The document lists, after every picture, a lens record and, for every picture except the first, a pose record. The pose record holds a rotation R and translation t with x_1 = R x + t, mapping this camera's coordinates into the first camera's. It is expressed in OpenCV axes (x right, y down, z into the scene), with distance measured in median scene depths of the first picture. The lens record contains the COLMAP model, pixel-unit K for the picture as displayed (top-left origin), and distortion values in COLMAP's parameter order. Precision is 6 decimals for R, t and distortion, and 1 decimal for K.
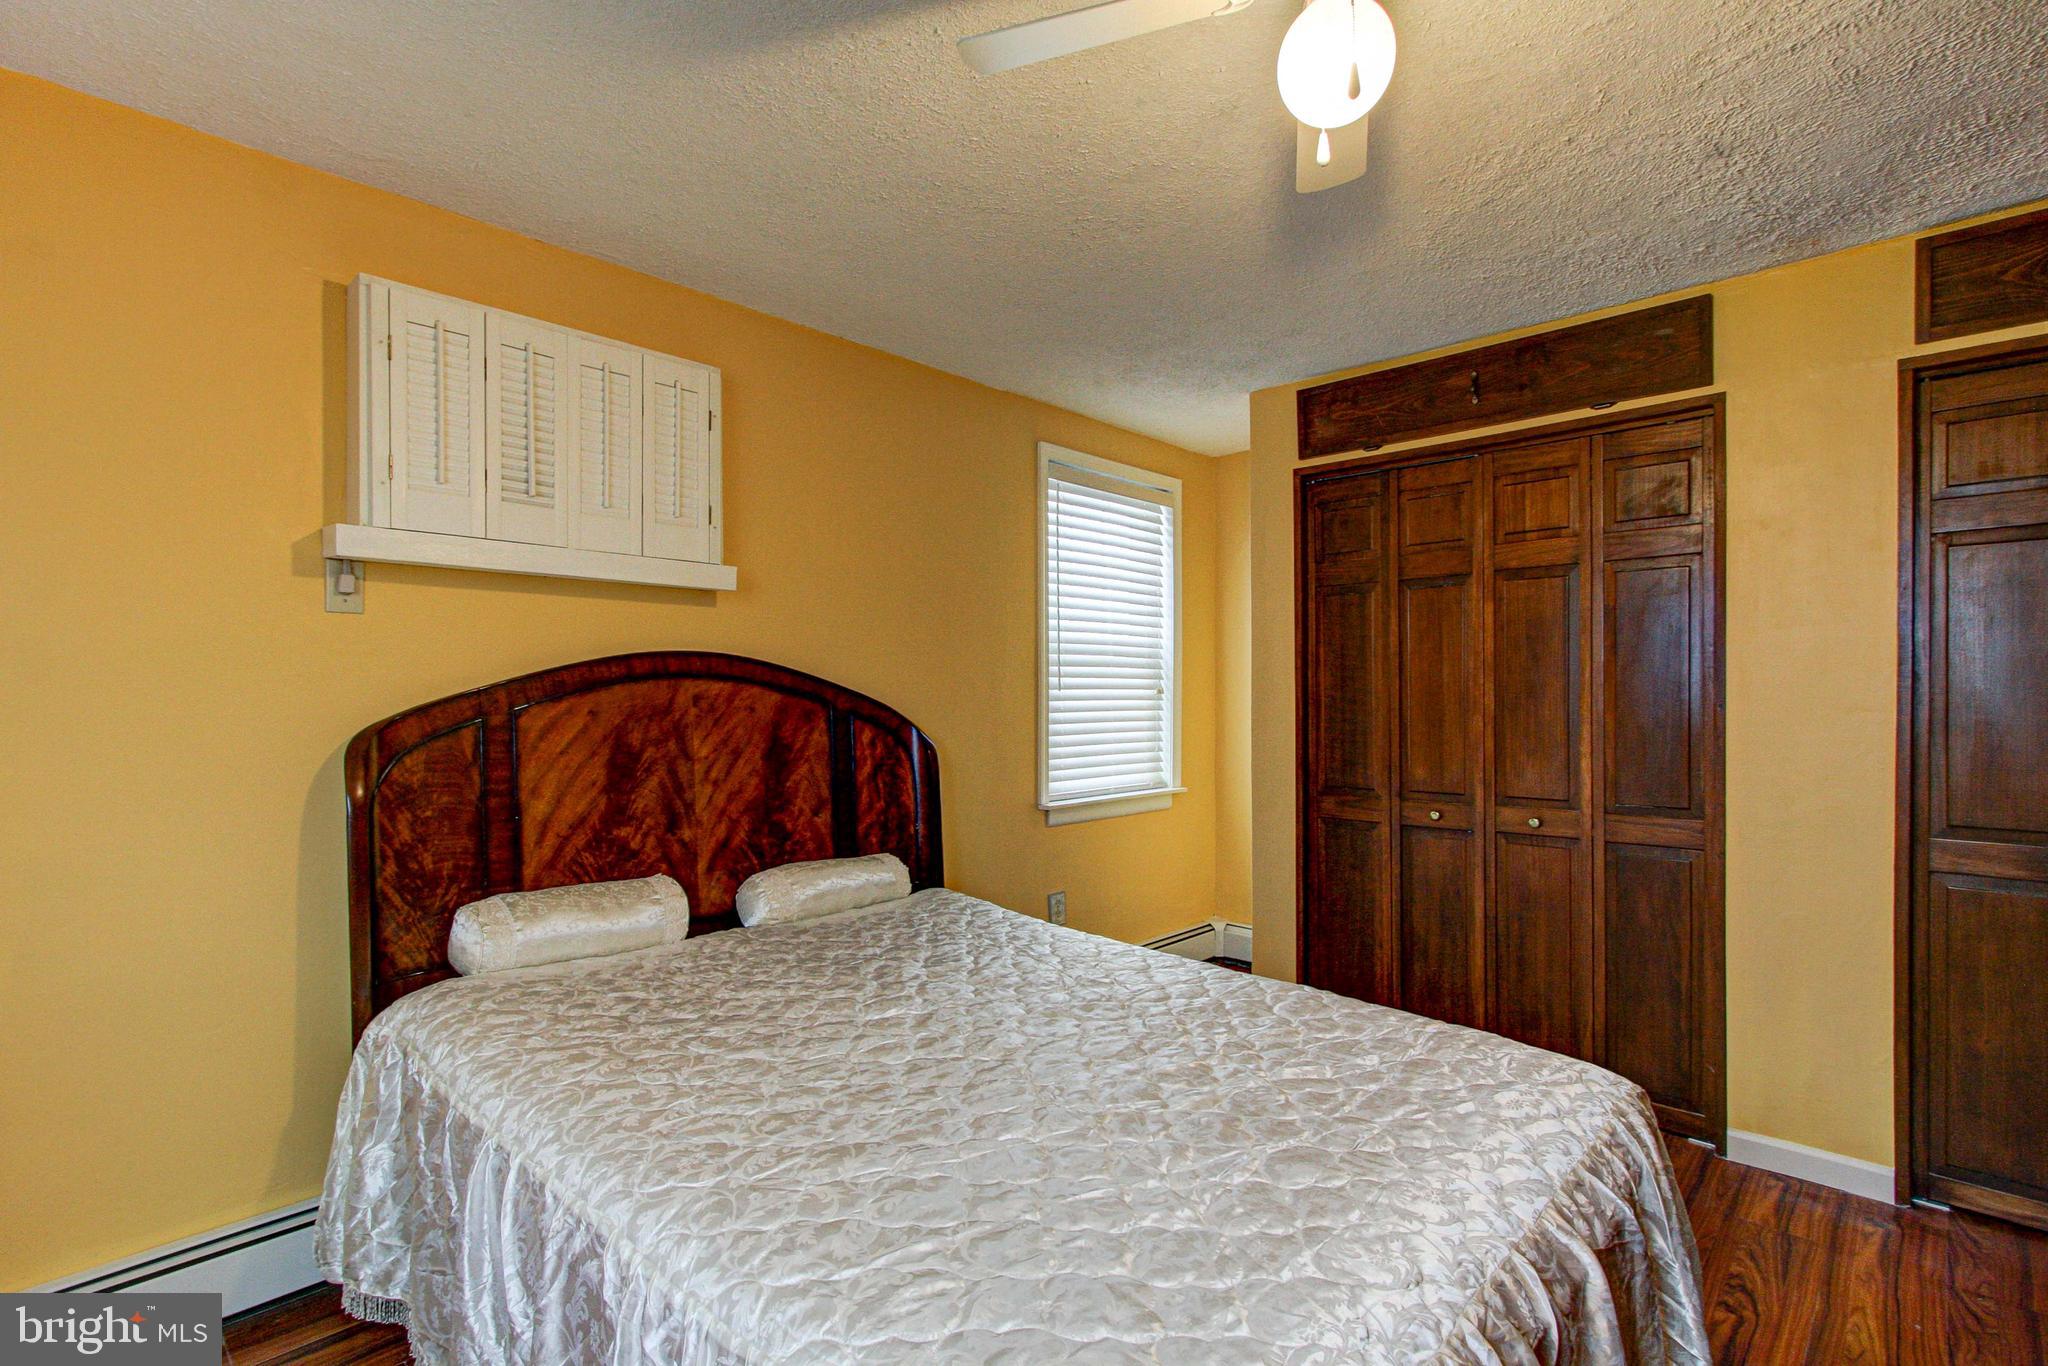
lens RADIAL K [[974.3, 0, 1025.8], [0, 974.3, 695.1], [0, 0, 1]] dist [0.000963, 0.002116]
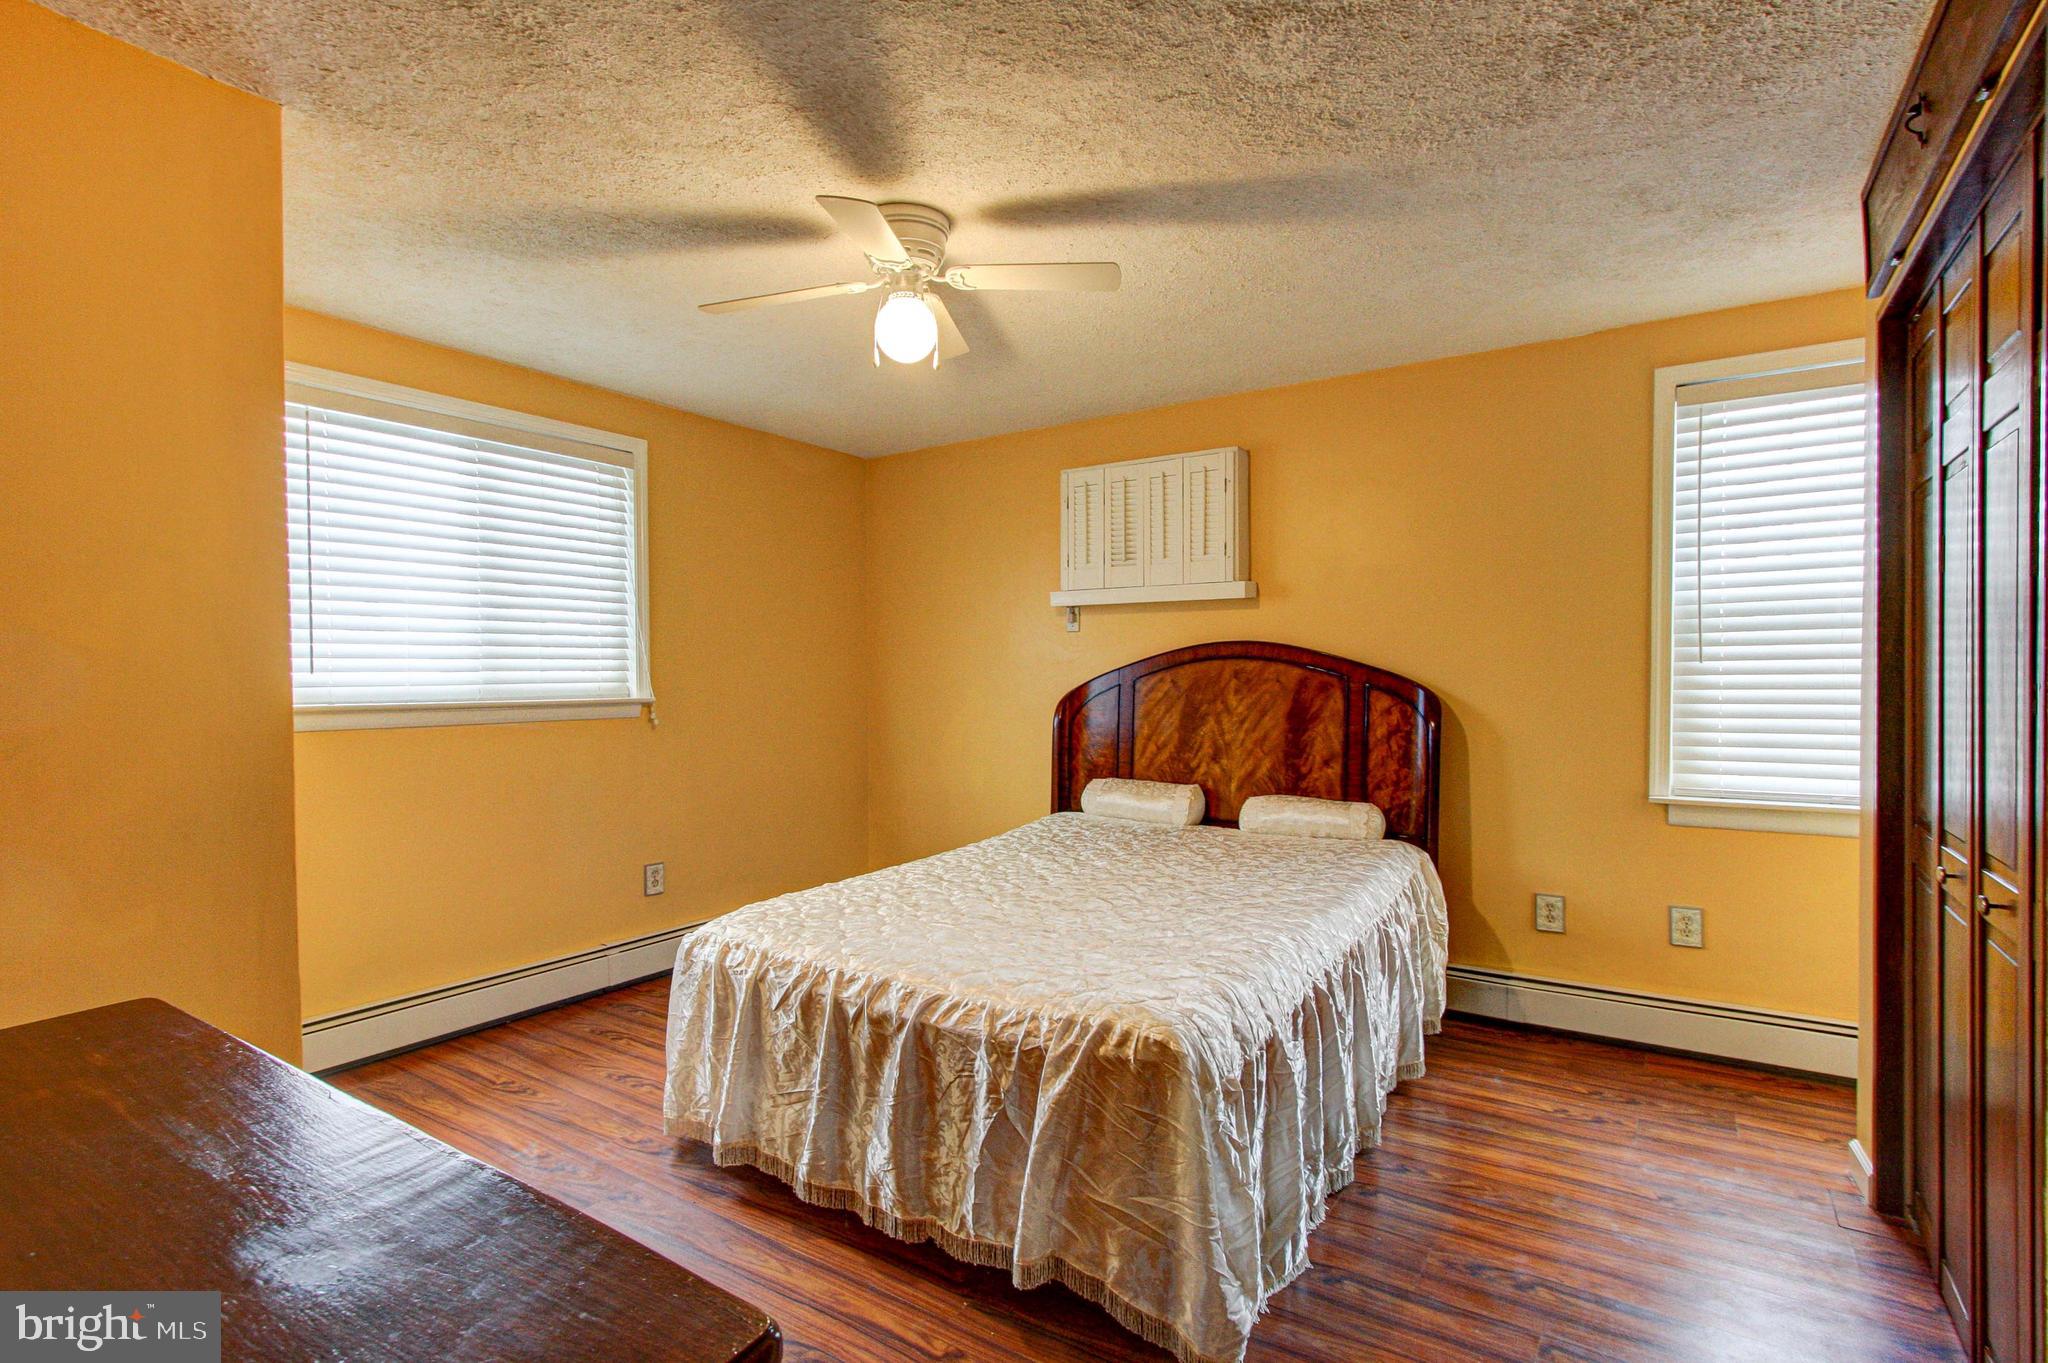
lens RADIAL K [[984.5, 0, 1025.8], [0, 984.5, 695.0], [0, 0, 1]] dist [0.005224, 0.001041]
pose [[0.166022, 0.022951, -0.985855, 1.064744], [0.005952, 0.999688, 0.024276, -0.001059], [0.986104, -0.009898, 0.165833, 0.433436]]
